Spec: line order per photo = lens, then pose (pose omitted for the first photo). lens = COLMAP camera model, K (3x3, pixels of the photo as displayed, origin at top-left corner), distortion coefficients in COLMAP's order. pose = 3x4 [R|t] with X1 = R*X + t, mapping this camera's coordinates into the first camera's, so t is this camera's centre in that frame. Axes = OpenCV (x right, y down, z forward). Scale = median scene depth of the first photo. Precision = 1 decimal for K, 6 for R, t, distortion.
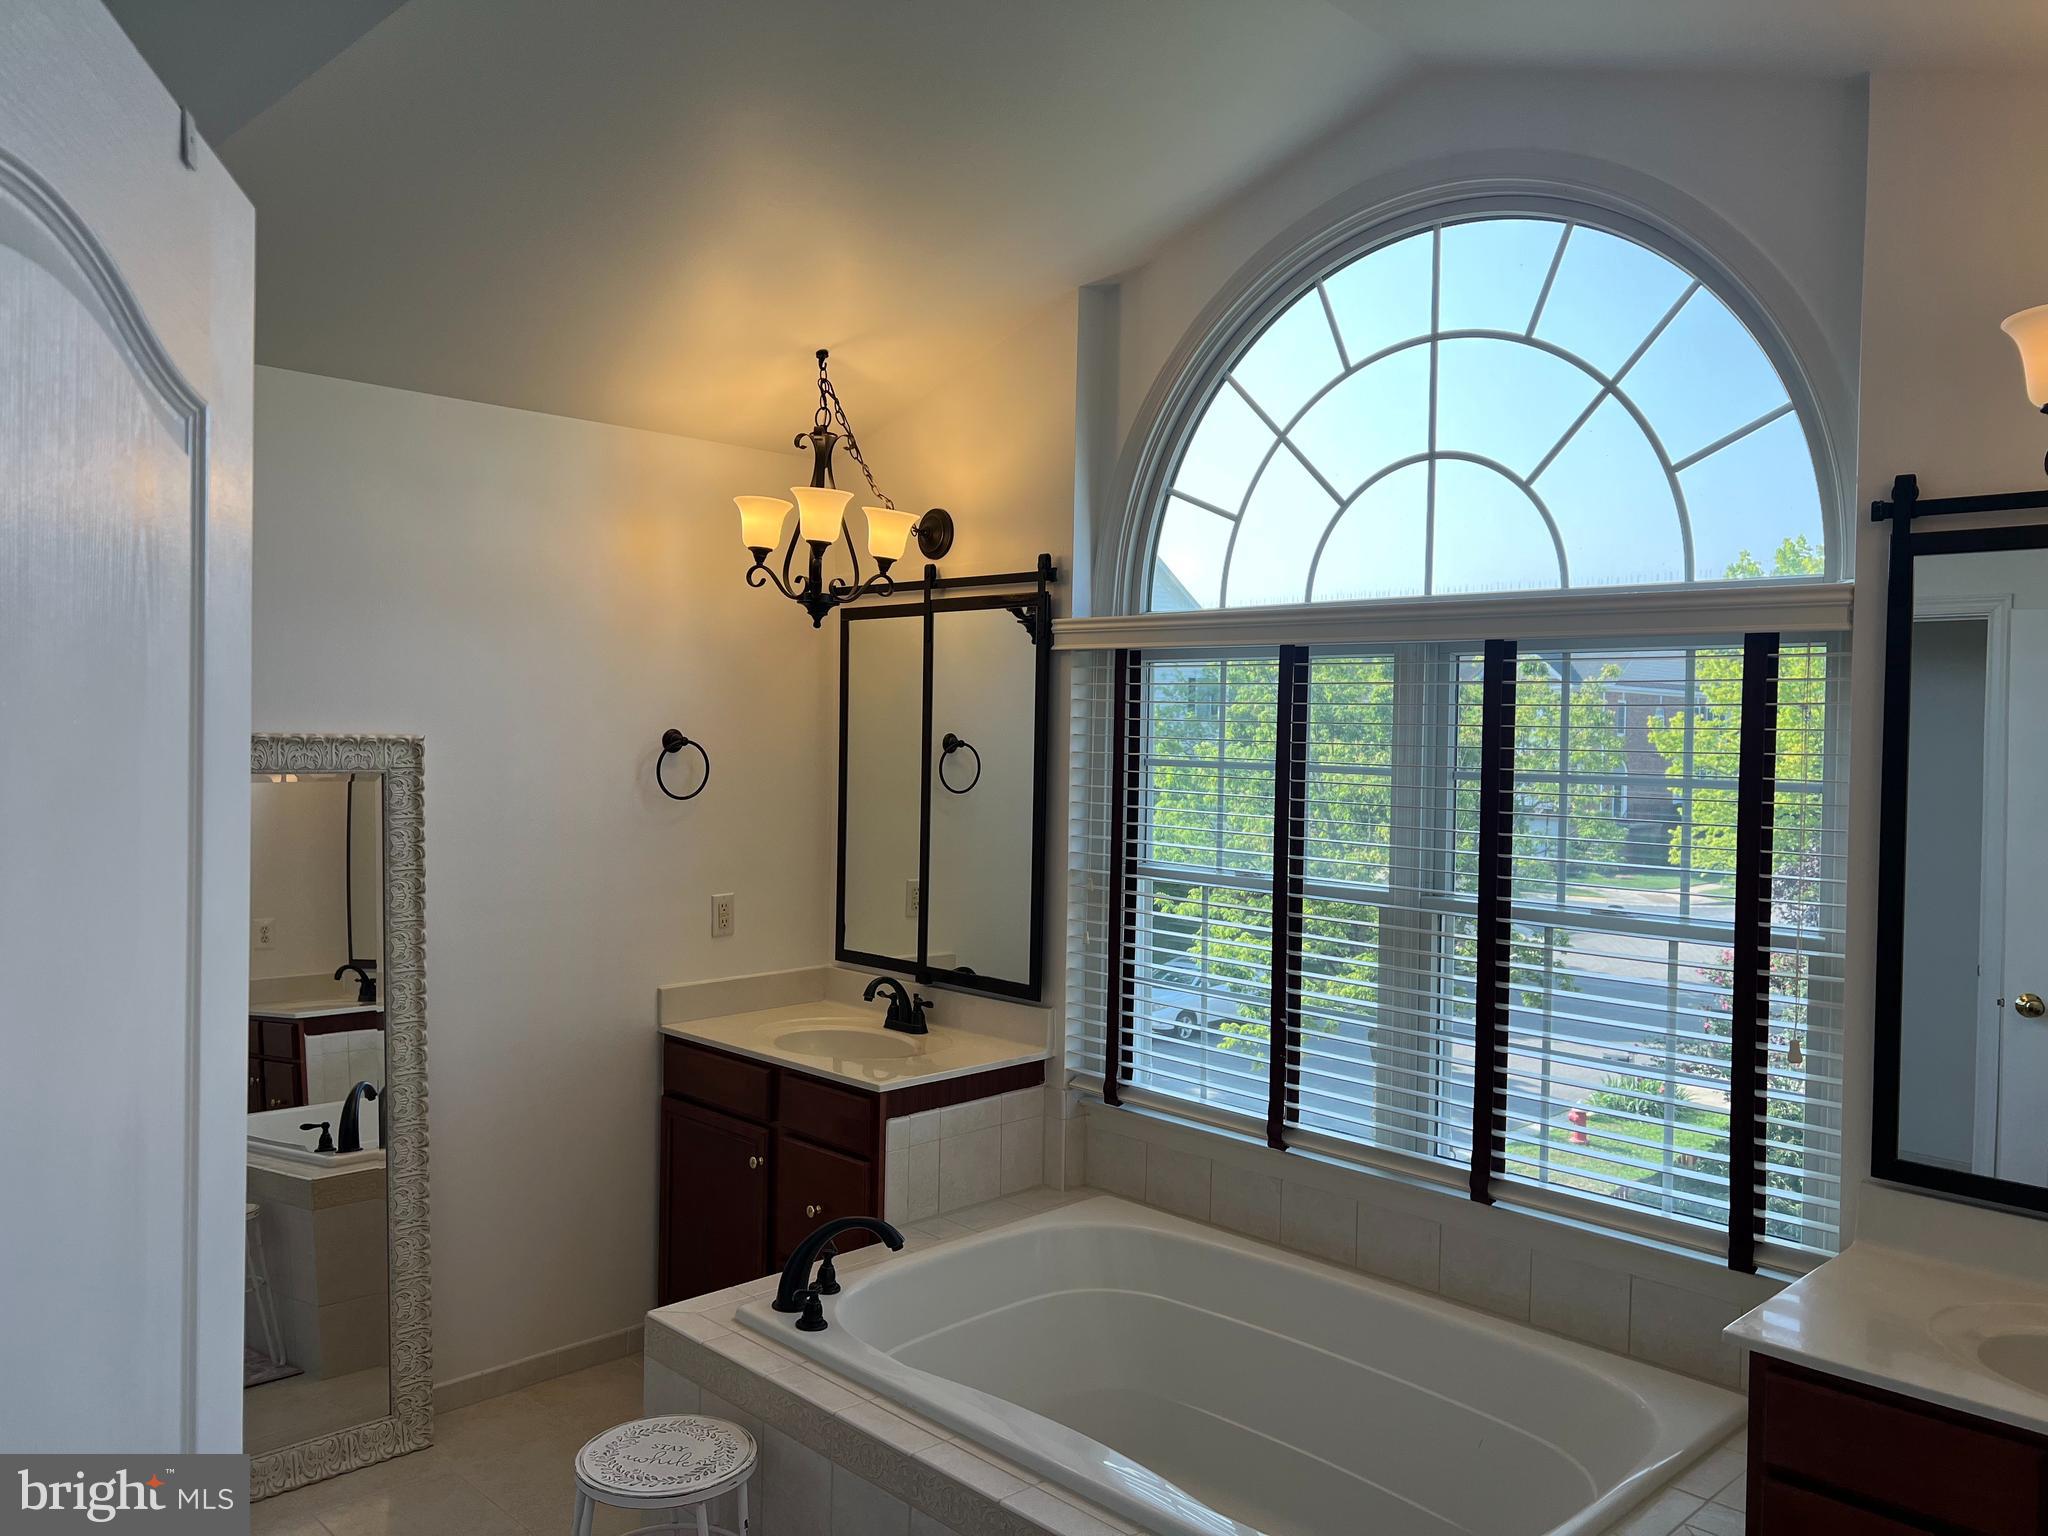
lens RADIAL K [[1550.3, 0, 1042.3], [0, 1550.3, 759.8], [0, 0, 1]] dist [0.049695, -0.053954]
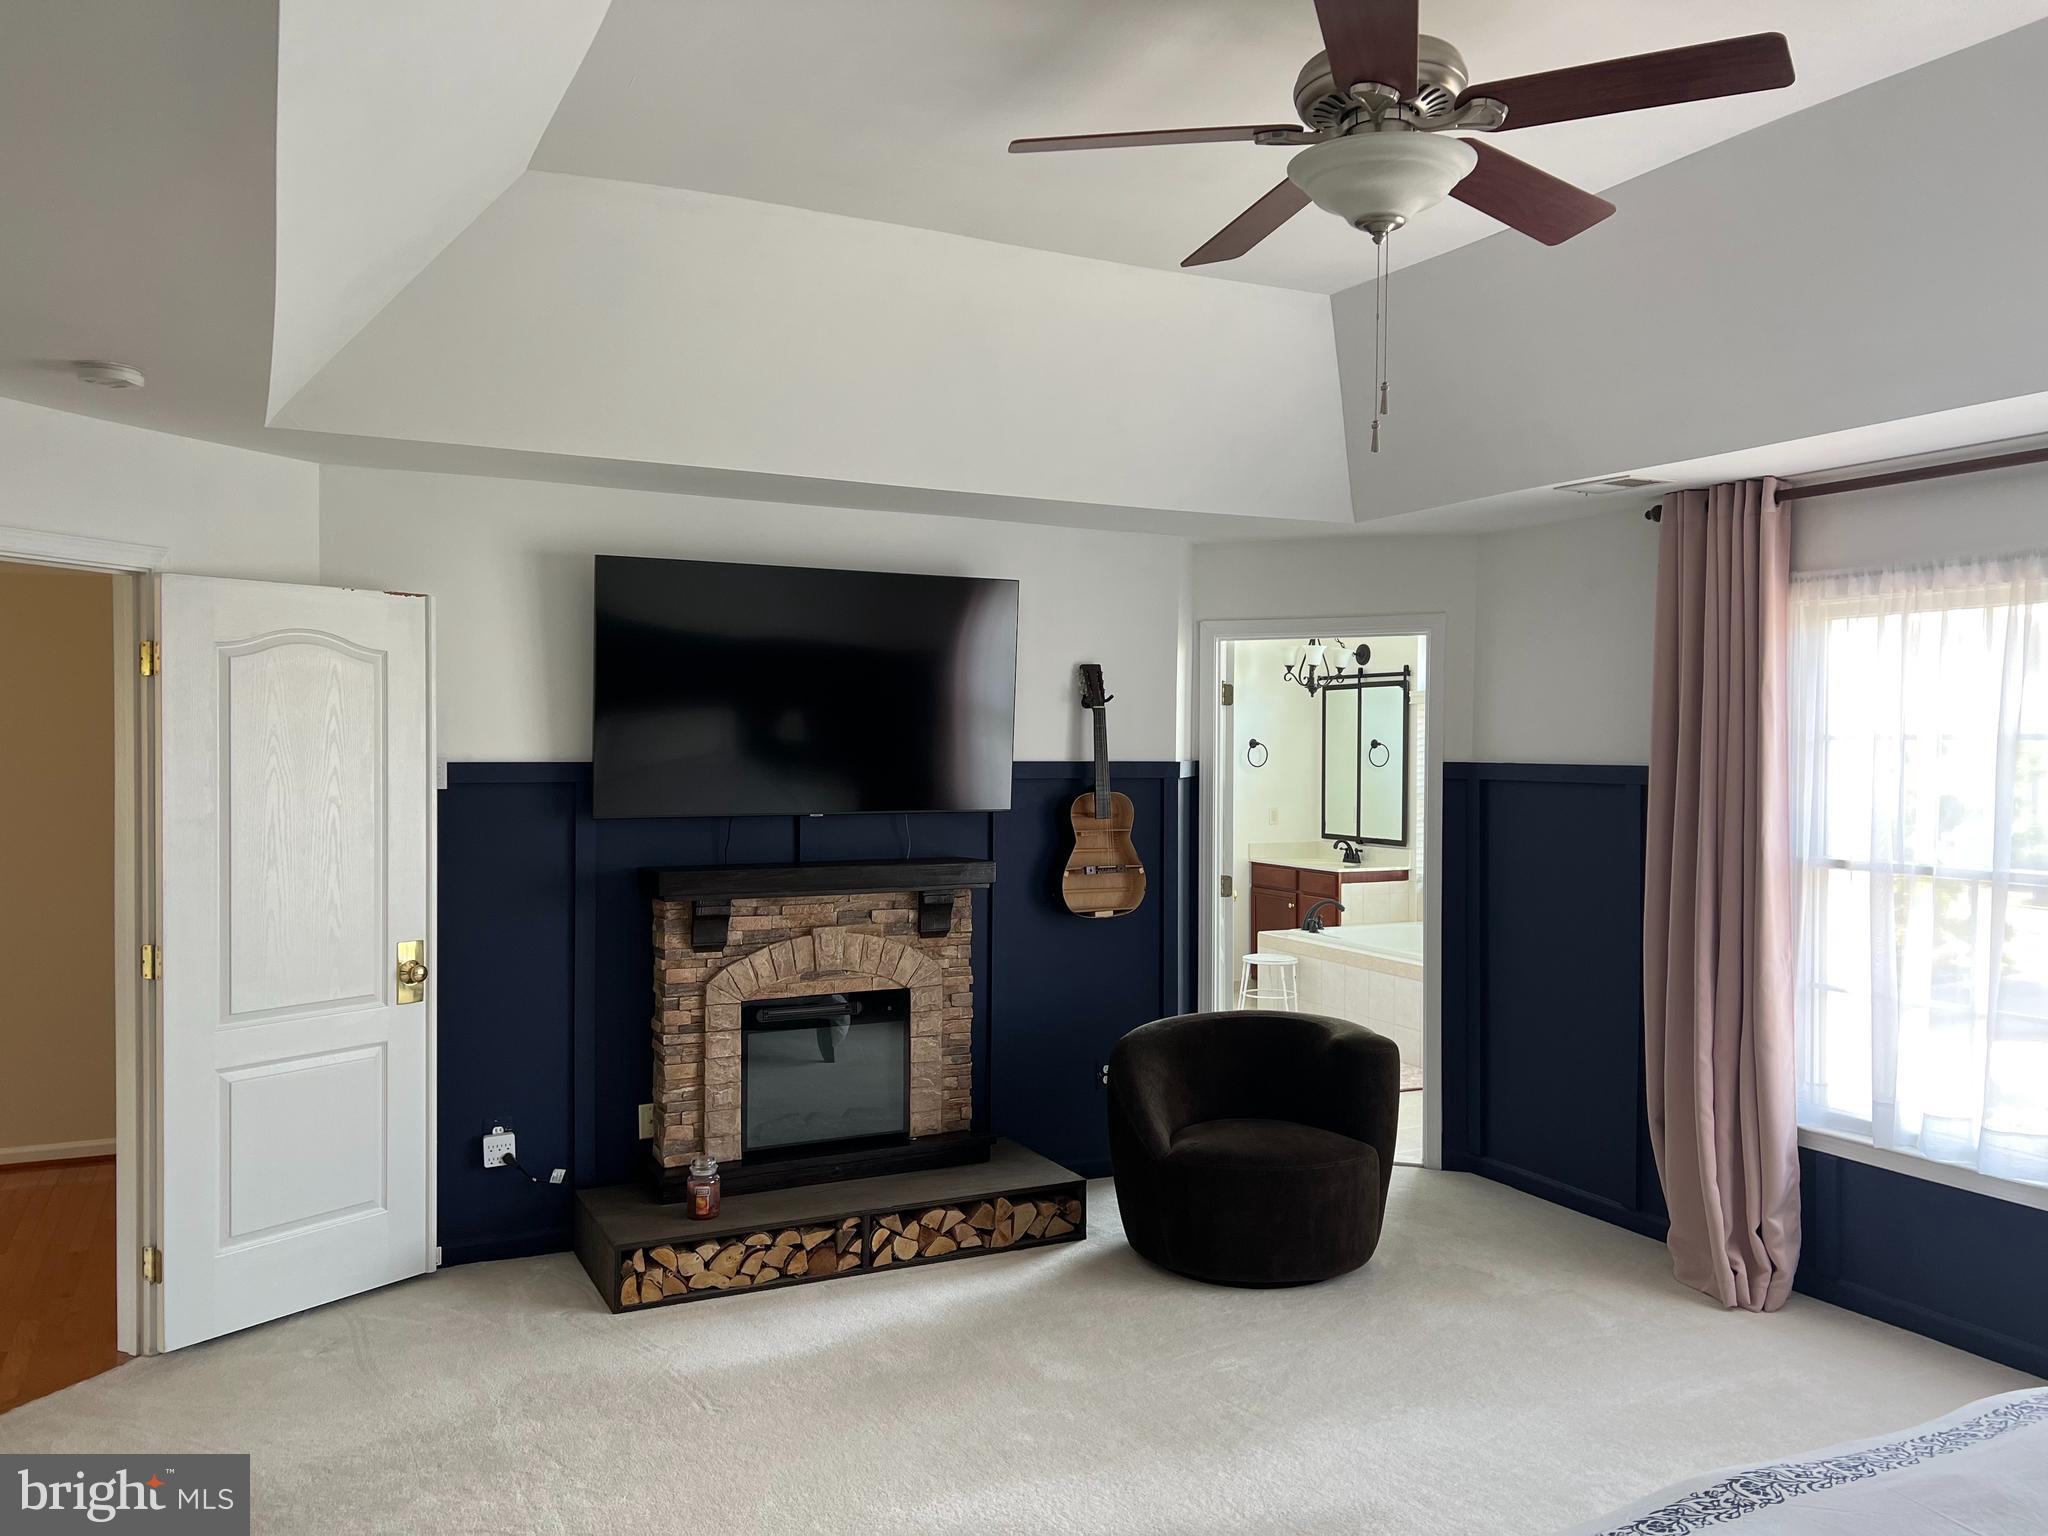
lens RADIAL K [[1550.3, 0, 1018.3], [0, 1550.3, 766.5], [0, 0, 1]] dist [0.049695, -0.053954]
pose [[0.947713, -0.010415, -0.318955, 0.202035], [0.007114, 0.999908, -0.011514, 0.052879], [0.319046, 0.008643, 0.947700, -1.517393]]
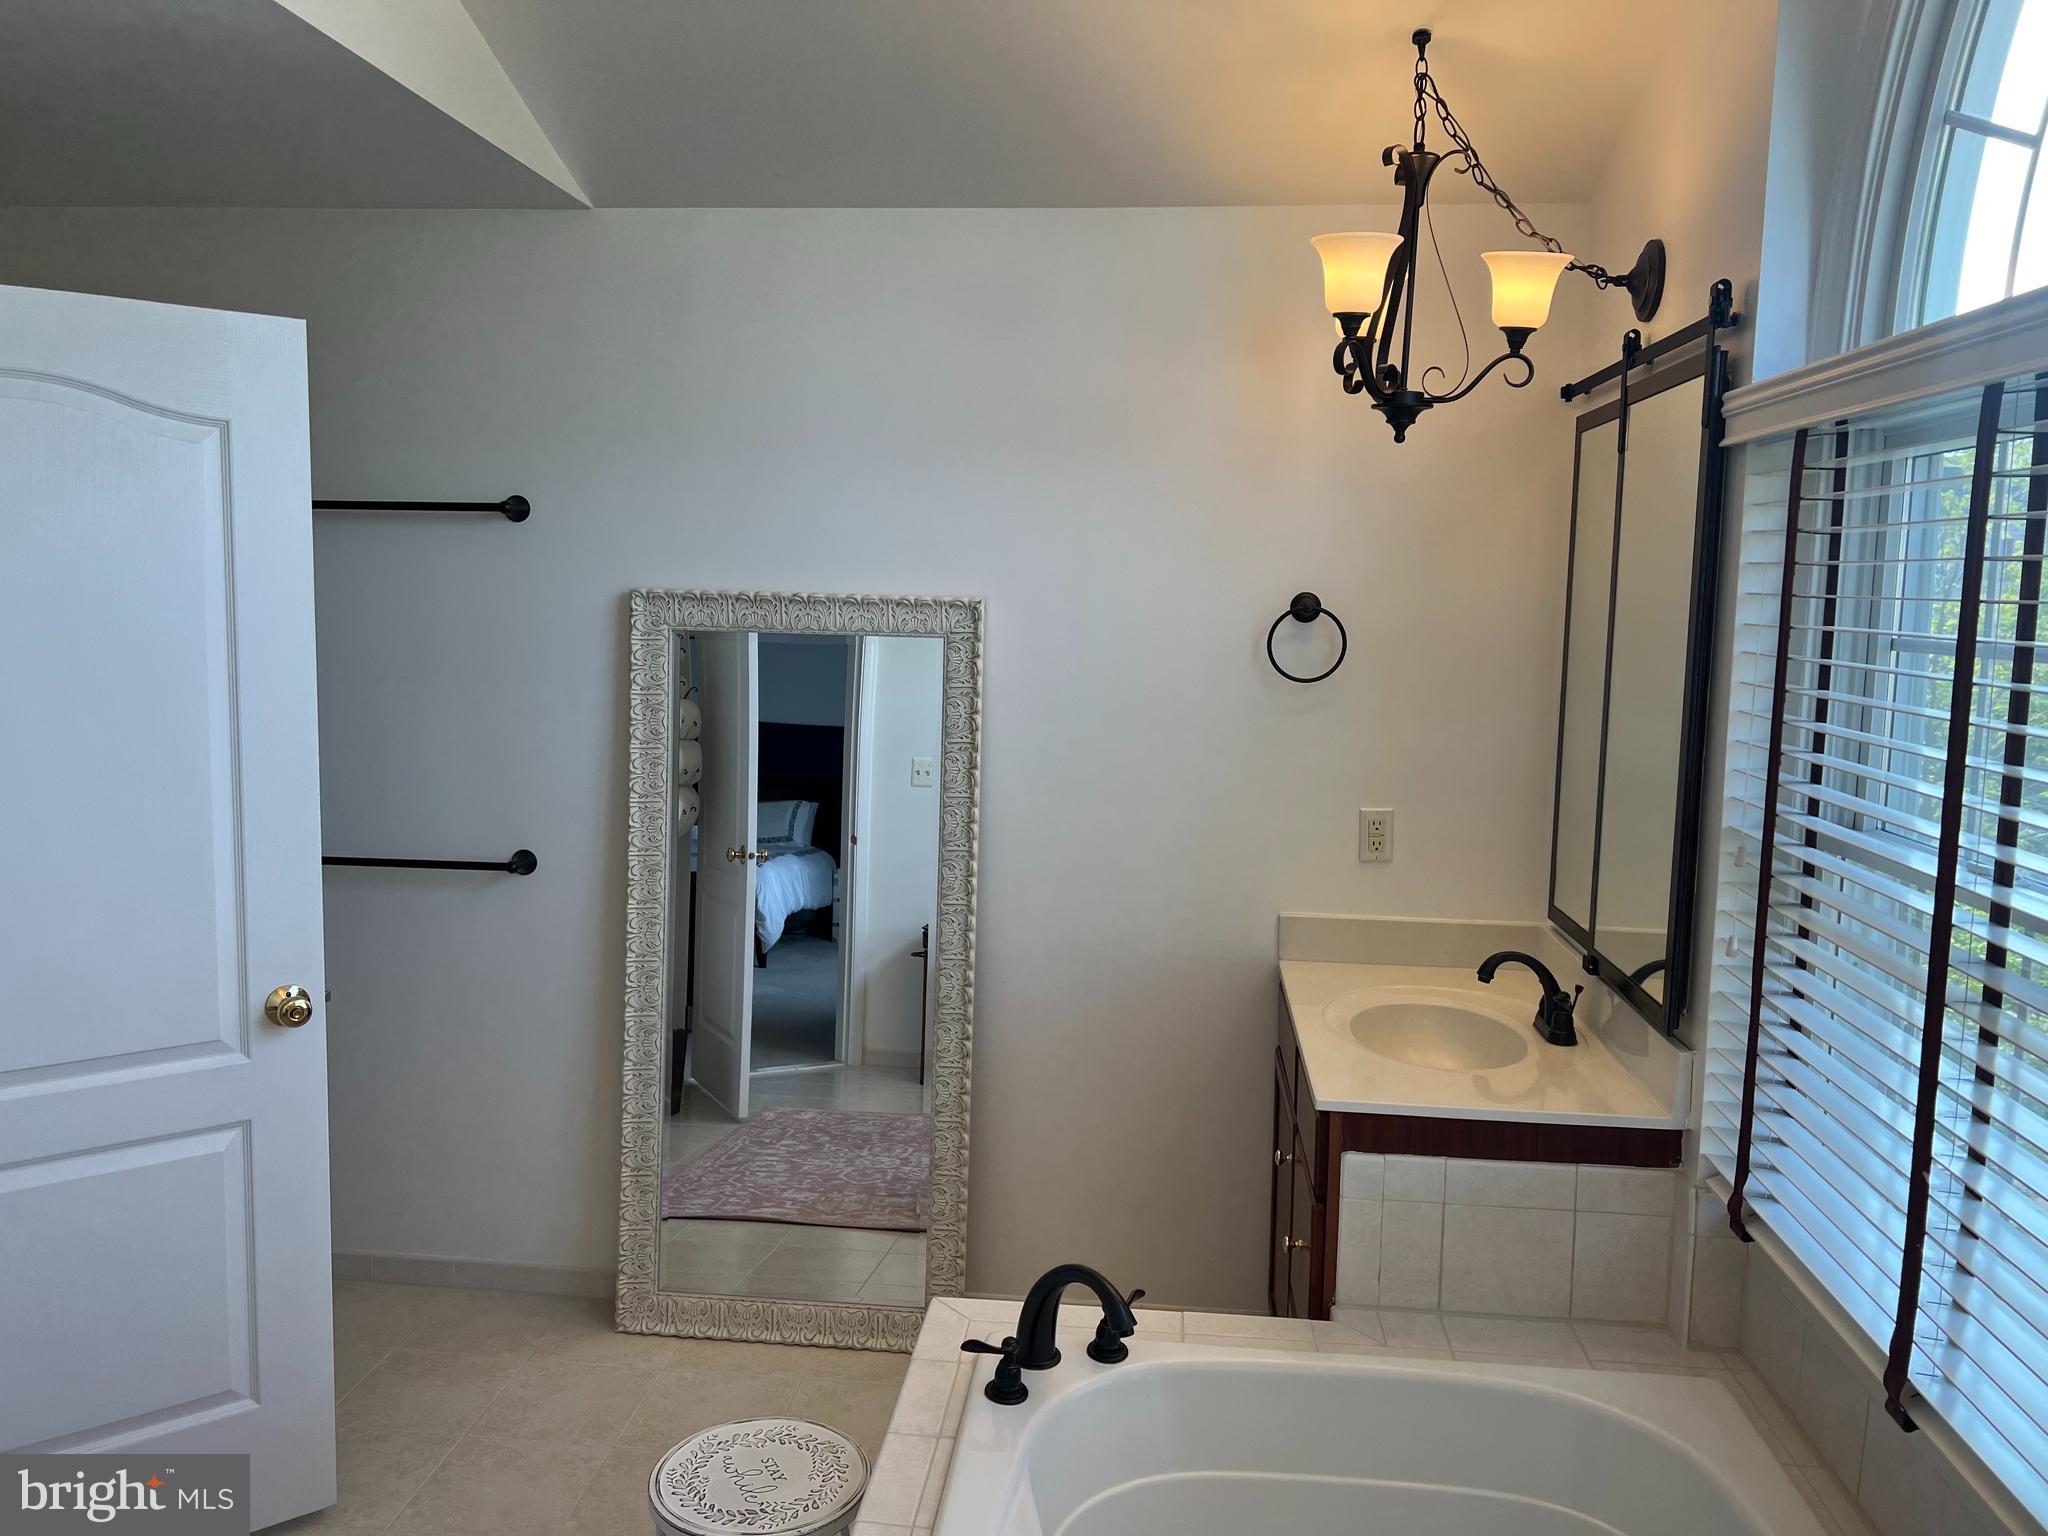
lens RADIAL K [[1550.3, 0, 1023.5], [0, 1550.3, 759.5], [0, 0, 1]] dist [0.049695, -0.053954]
pose [[0.629055, 0.077348, -0.773503, 0.301181], [-0.021679, 0.996396, 0.082006, 0.003426], [0.777058, -0.034817, 0.628465, 0.415043]]
